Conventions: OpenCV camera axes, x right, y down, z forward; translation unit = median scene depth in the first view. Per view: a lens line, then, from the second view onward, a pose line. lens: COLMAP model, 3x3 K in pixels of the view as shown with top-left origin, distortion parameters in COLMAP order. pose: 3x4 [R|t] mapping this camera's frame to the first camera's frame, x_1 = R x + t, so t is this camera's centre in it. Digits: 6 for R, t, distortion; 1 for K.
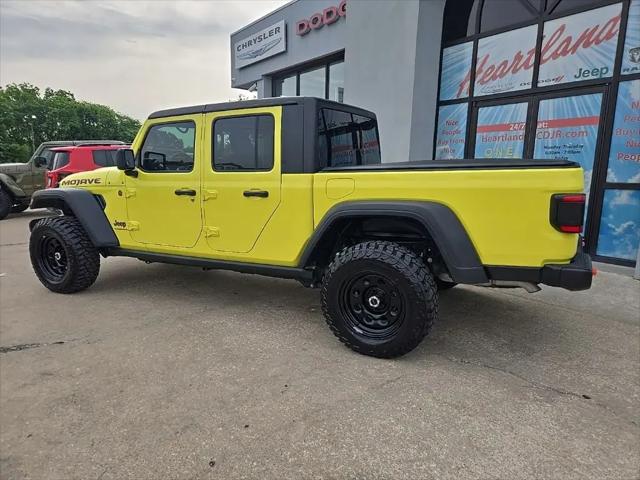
lens RADIAL K [[428.8, 0, 318.9], [0, 428.8, 239.5], [0, 0, 1]] dist [0.073197, -0.059465]
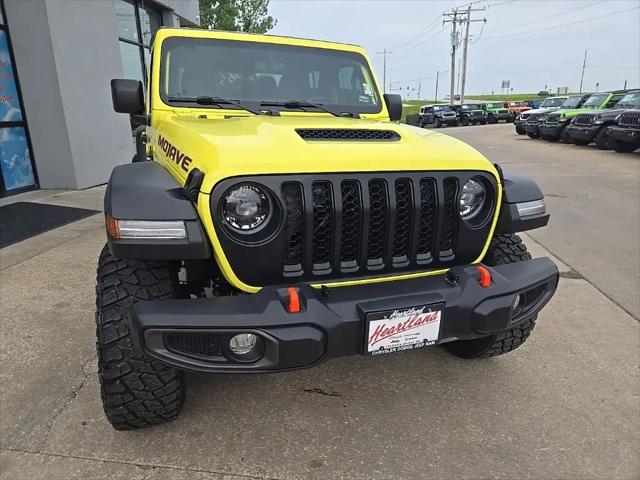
lens RADIAL K [[428.8, 0, 318.9], [0, 428.8, 239.5], [0, 0, 1]] dist [0.073197, -0.059465]
pose [[-0.736537, -0.206692, 0.644043, -0.633077], [0.097841, 0.909597, 0.403808, -0.207004], [-0.669284, 0.360433, -0.649729, 1.177304]]
